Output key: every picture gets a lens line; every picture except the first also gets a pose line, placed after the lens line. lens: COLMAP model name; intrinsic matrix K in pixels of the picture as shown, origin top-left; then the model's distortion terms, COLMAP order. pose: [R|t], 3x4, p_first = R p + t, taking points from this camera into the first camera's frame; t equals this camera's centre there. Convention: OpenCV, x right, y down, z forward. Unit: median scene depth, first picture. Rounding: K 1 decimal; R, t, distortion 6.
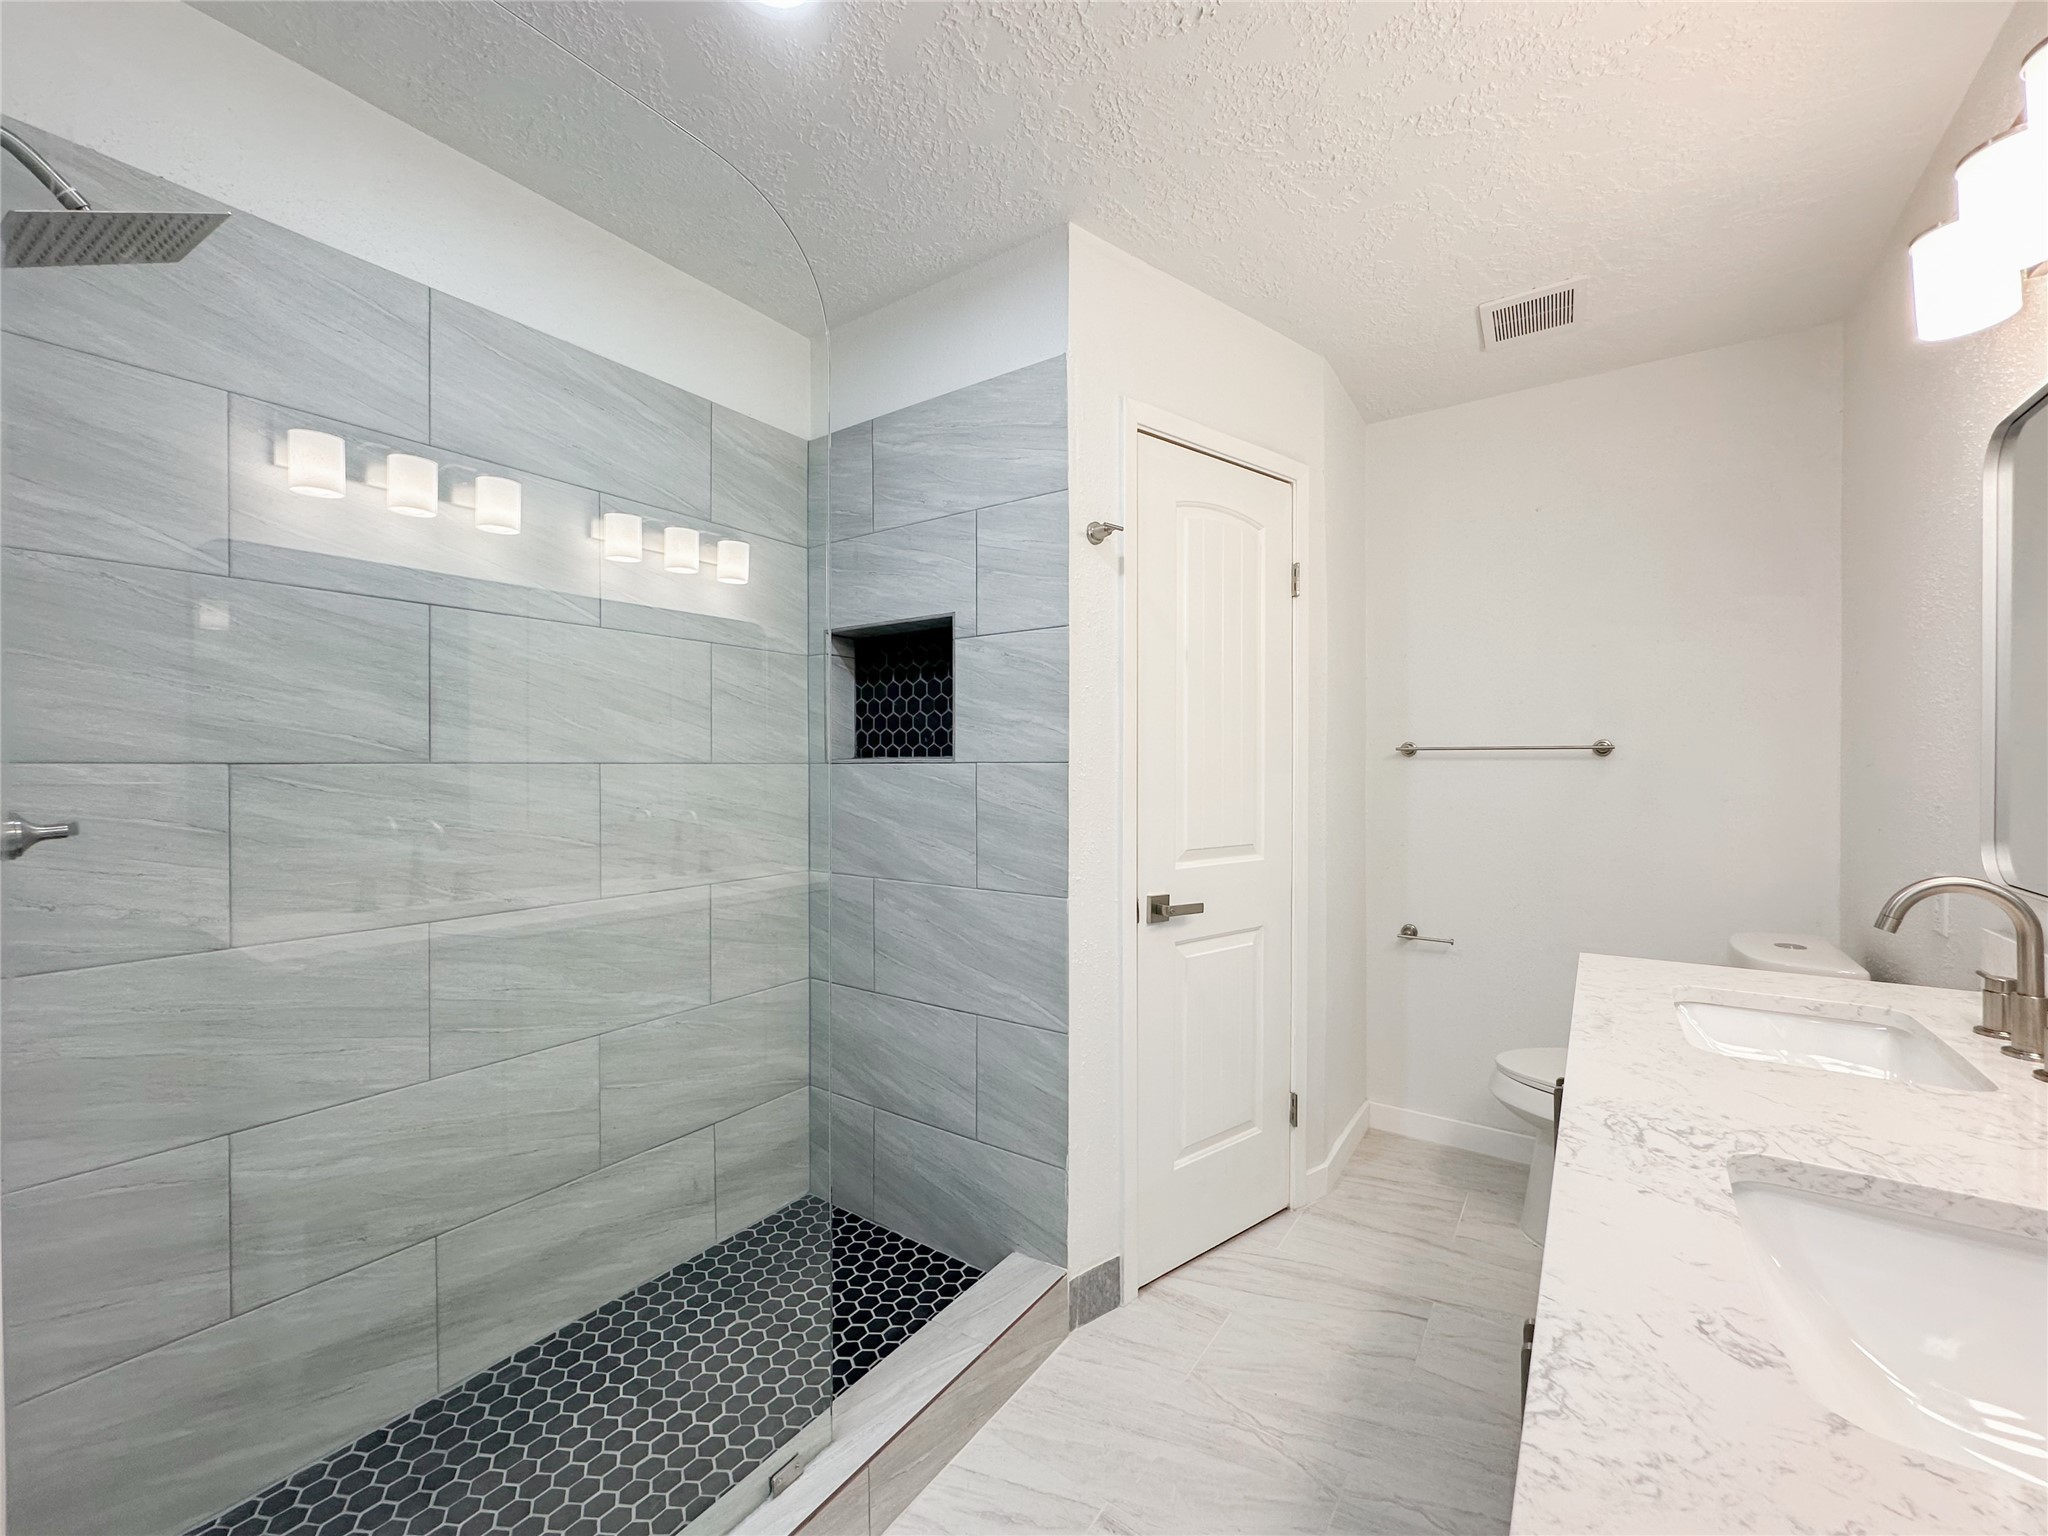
lens RADIAL K [[843.3, 0, 1023.0], [0, 843.3, 772.8], [0, 0, 1]] dist [-0.002030, 0.000328]
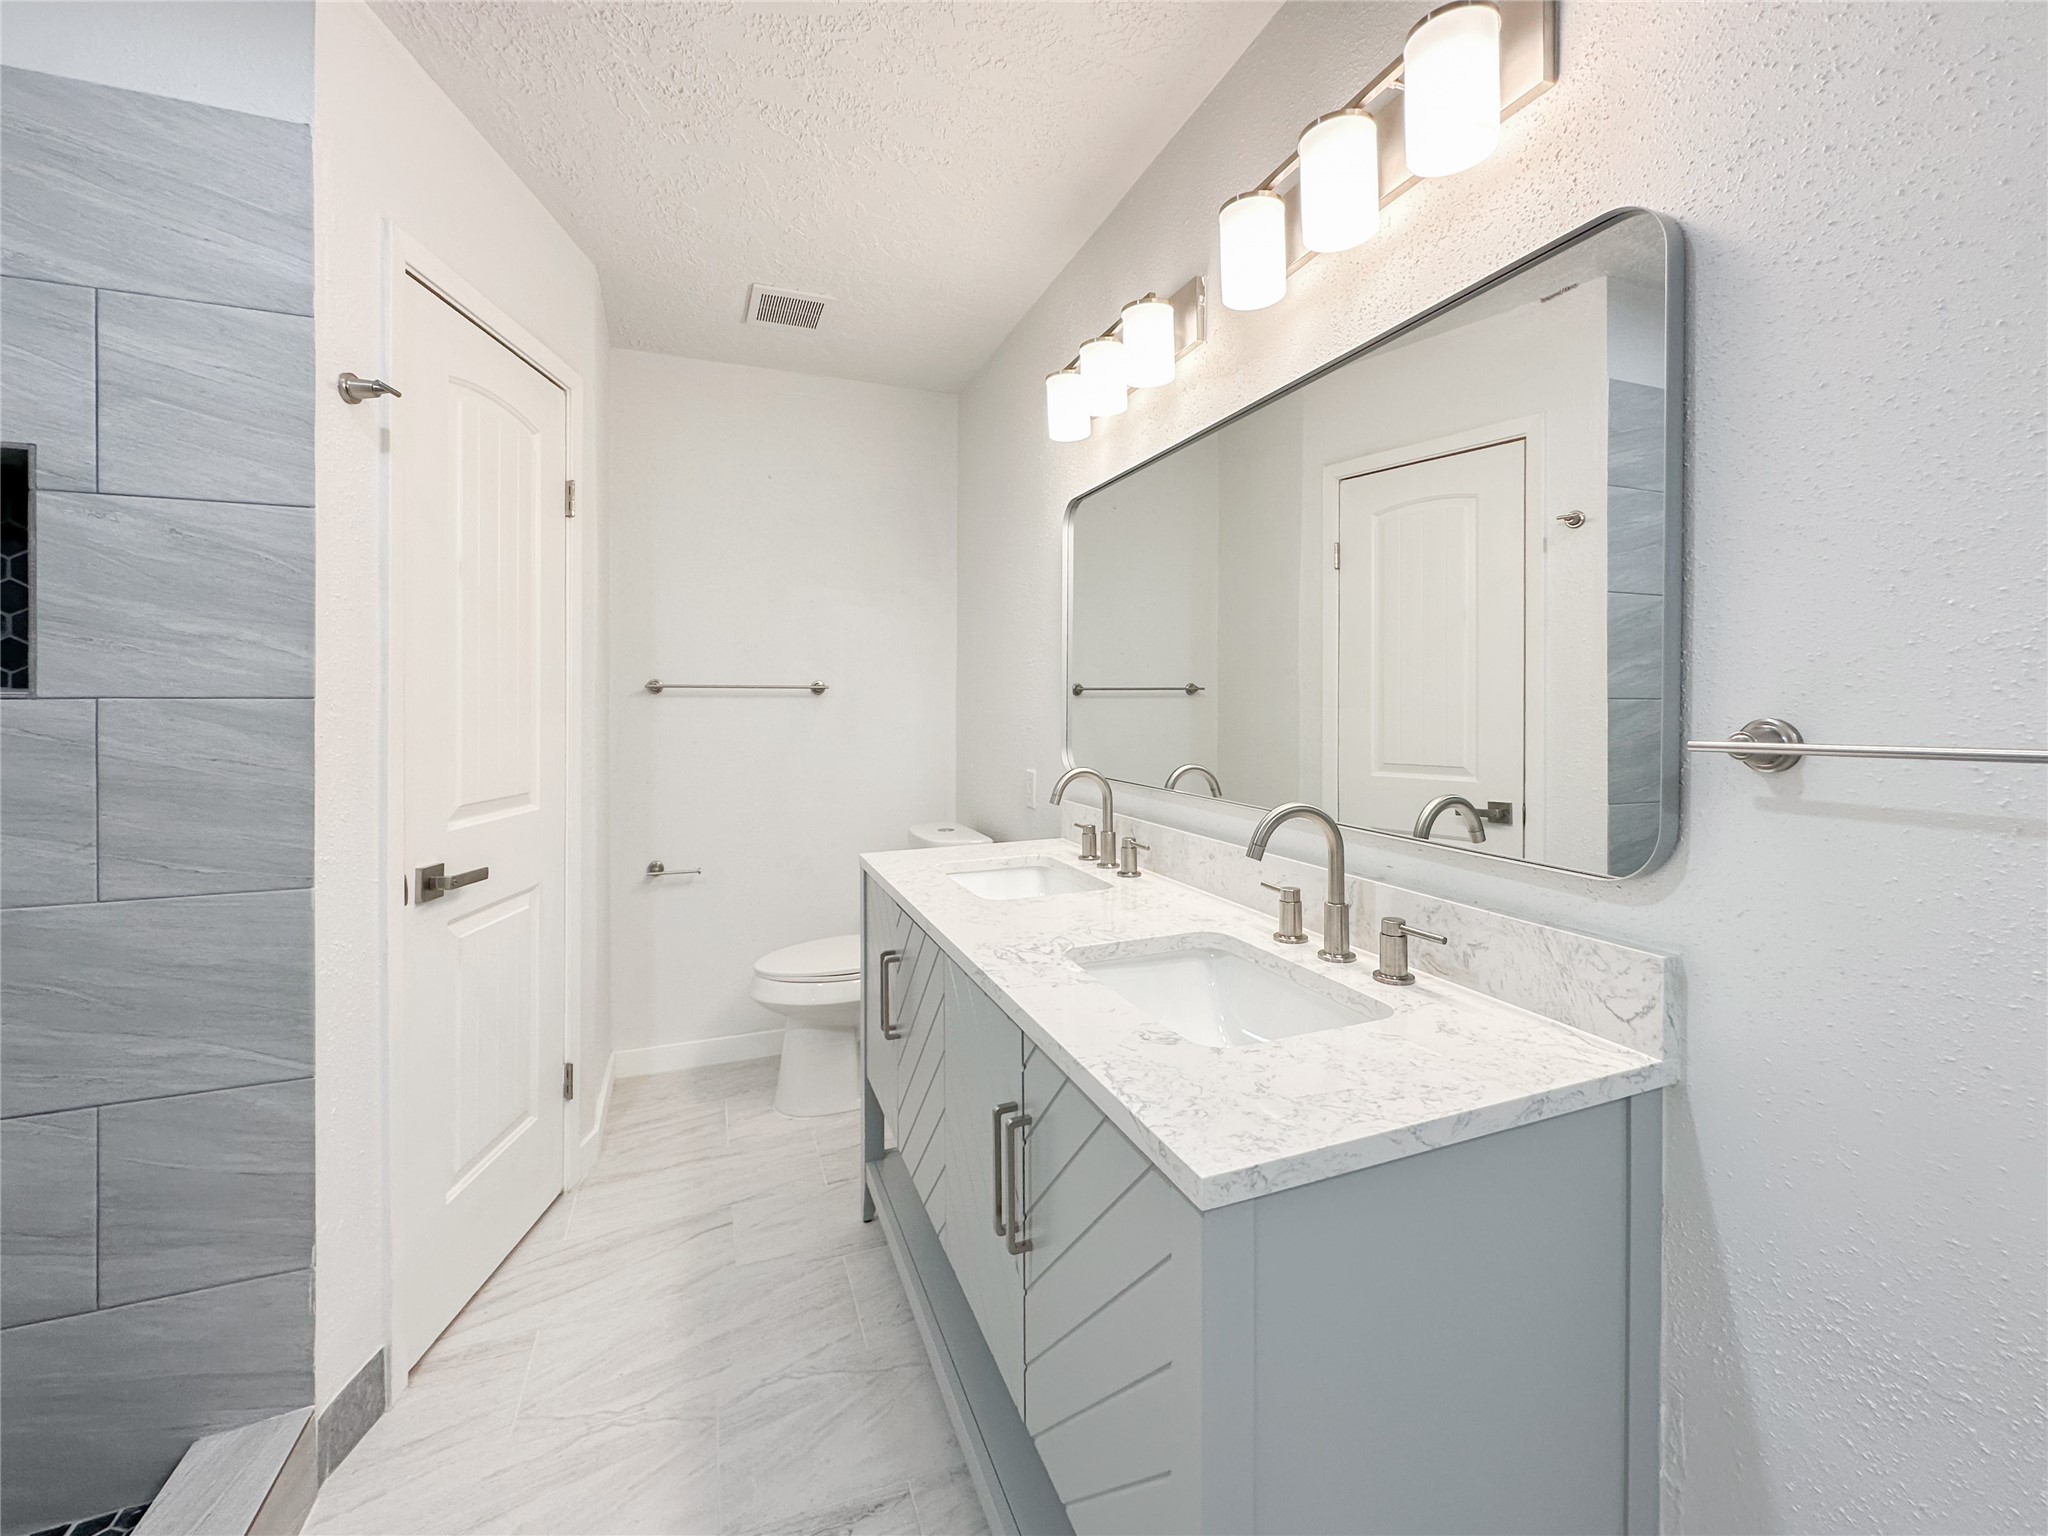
lens RADIAL K [[843.3, 0, 1080.1], [0, 843.3, 713.8], [0, 0, 1]] dist [-0.002030, 0.000328]
pose [[0.532904, -0.012655, 0.846081, -0.195485], [0.009529, 0.999915, 0.008954, 0.000700], [-0.846122, 0.003290, 0.532979, 0.063682]]
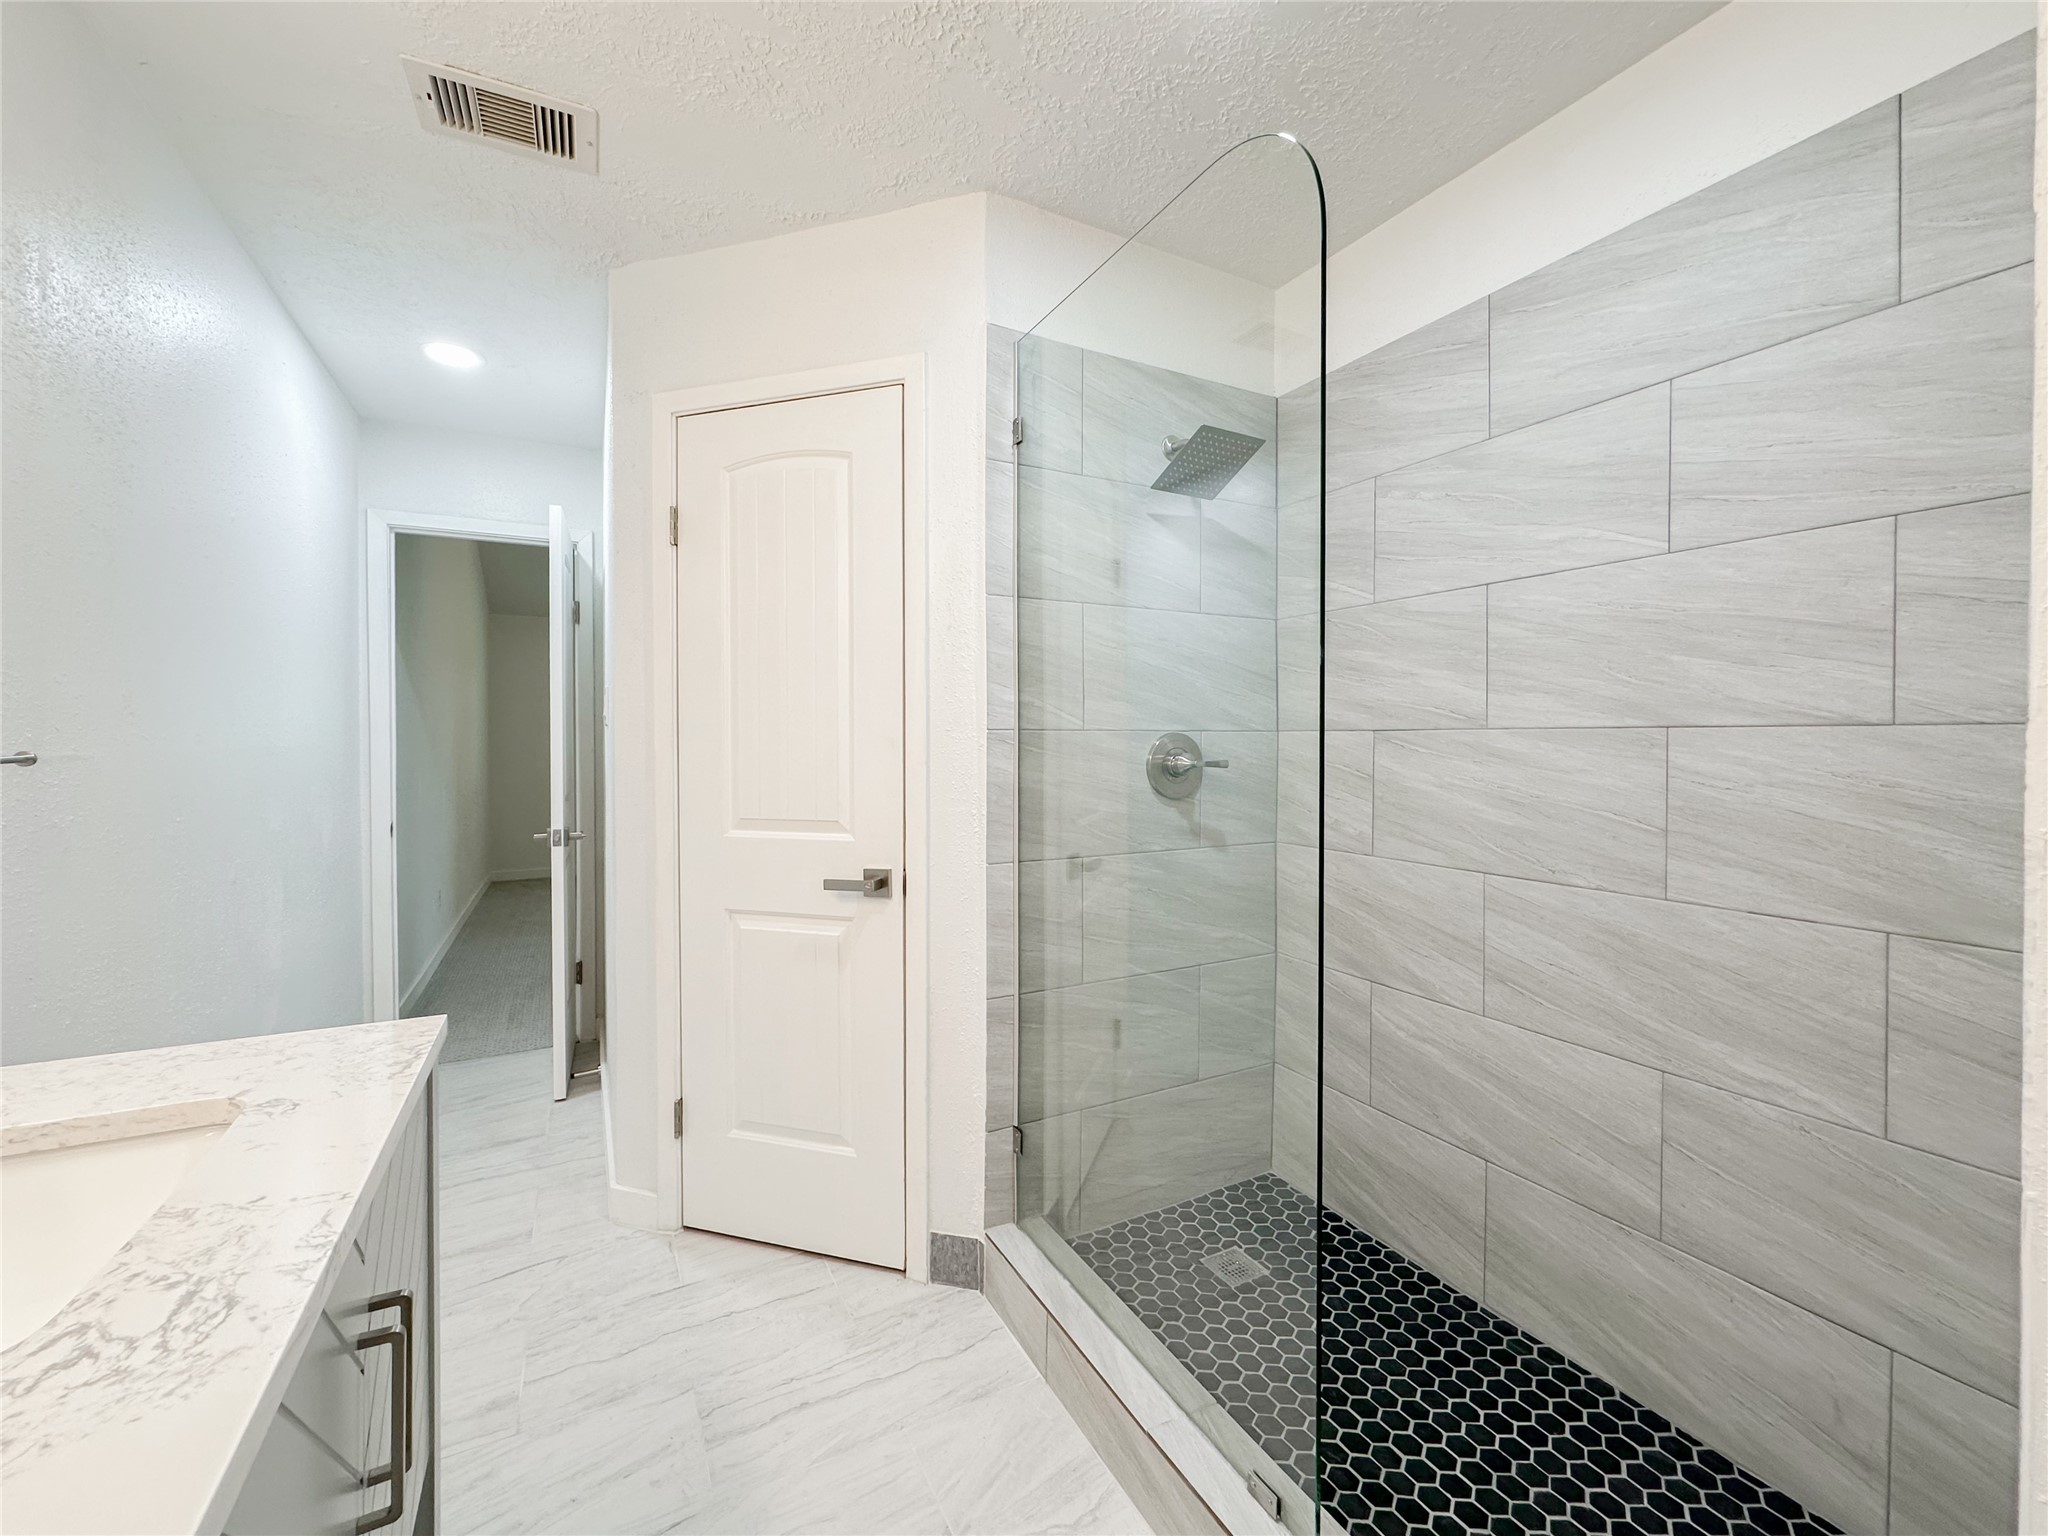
lens RADIAL K [[843.3, 0, 1058.0], [0, 843.3, 748.4], [0, 0, 1]] dist [-0.002030, 0.000328]
pose [[-0.440246, 0.011307, -0.897806, 0.447831], [-0.008319, 0.999826, 0.016671, 0.000259], [0.897839, 0.014808, -0.440076, 0.828144]]
